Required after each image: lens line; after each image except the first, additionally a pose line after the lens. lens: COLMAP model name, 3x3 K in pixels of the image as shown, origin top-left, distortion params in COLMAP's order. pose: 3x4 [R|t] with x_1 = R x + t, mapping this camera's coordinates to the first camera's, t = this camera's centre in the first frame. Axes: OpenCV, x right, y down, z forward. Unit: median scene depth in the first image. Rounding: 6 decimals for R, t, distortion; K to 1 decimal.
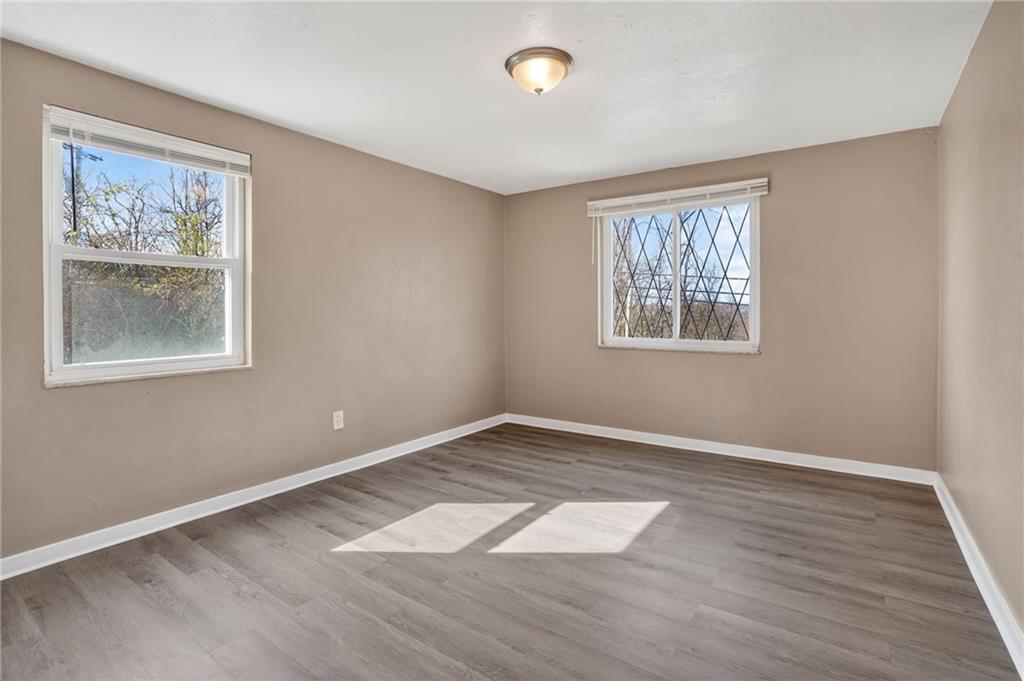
lens RADIAL K [[479.8, 0, 515.4], [0, 479.8, 321.0], [0, 0, 1]] dist [-0.042763, 0.005062]
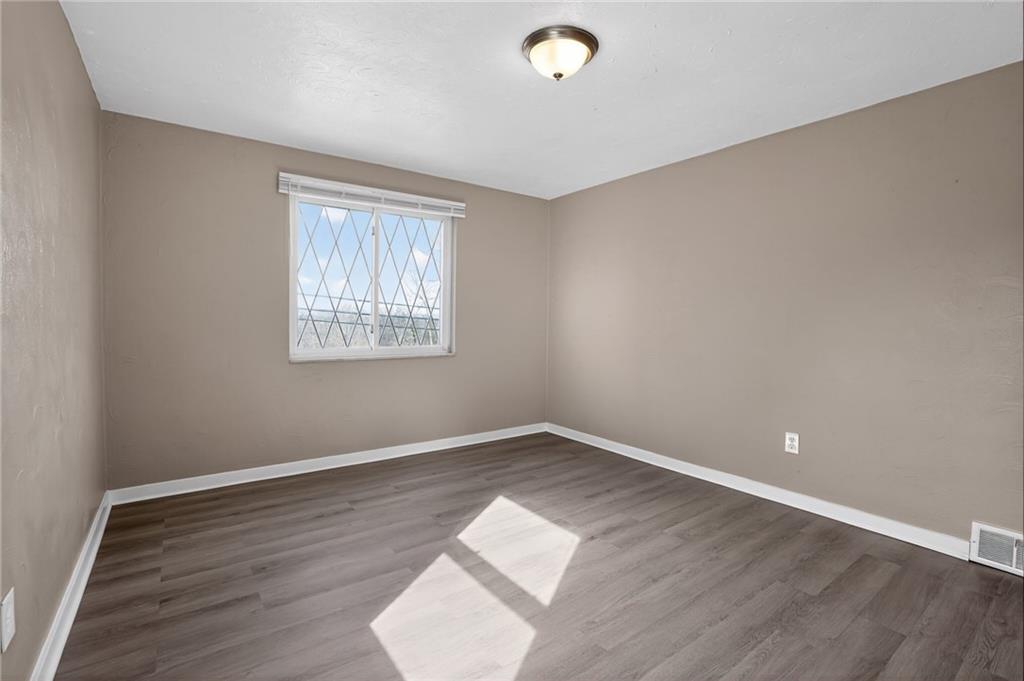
lens RADIAL K [[479.8, 0, 508.3], [0, 479.8, 334.6], [0, 0, 1]] dist [-0.042763, 0.005062]
pose [[0.319134, -0.024997, 0.947380, -0.673105], [0.011447, 0.999681, 0.022521, -0.005878], [-0.947640, 0.003658, 0.319318, 0.630179]]
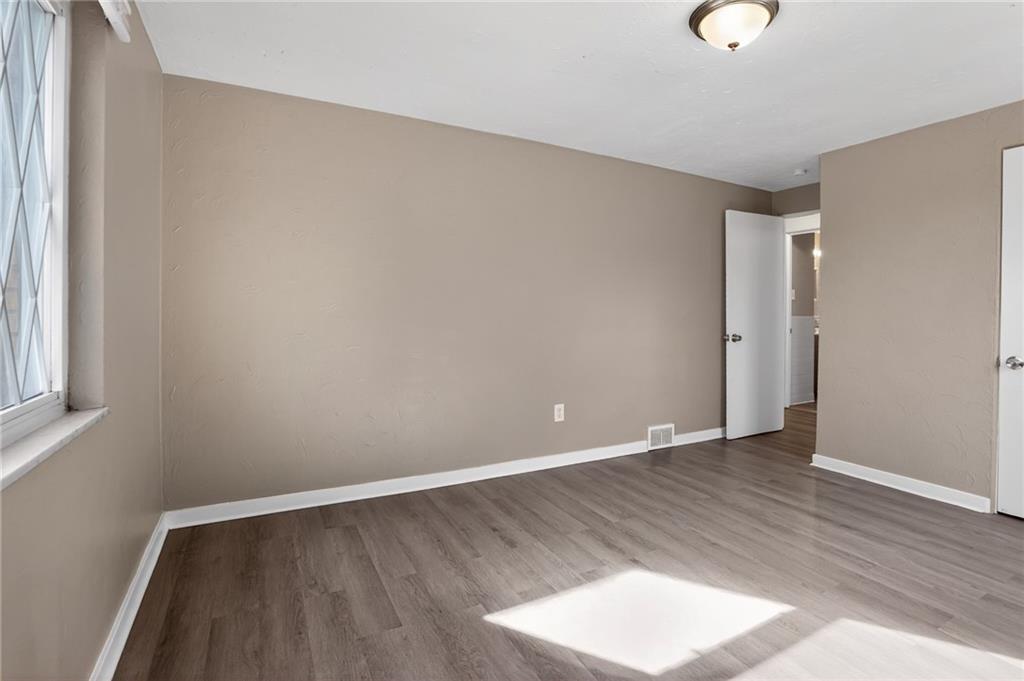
lens RADIAL K [[479.8, 0, 538.8], [0, 479.8, 306.8], [0, 0, 1]] dist [-0.042763, 0.005062]
pose [[-0.904474, 0.000042, 0.426530, -0.001428], [0.006358, 0.999890, 0.013384, -0.031639], [-0.426482, 0.014818, -0.904375, 1.500937]]
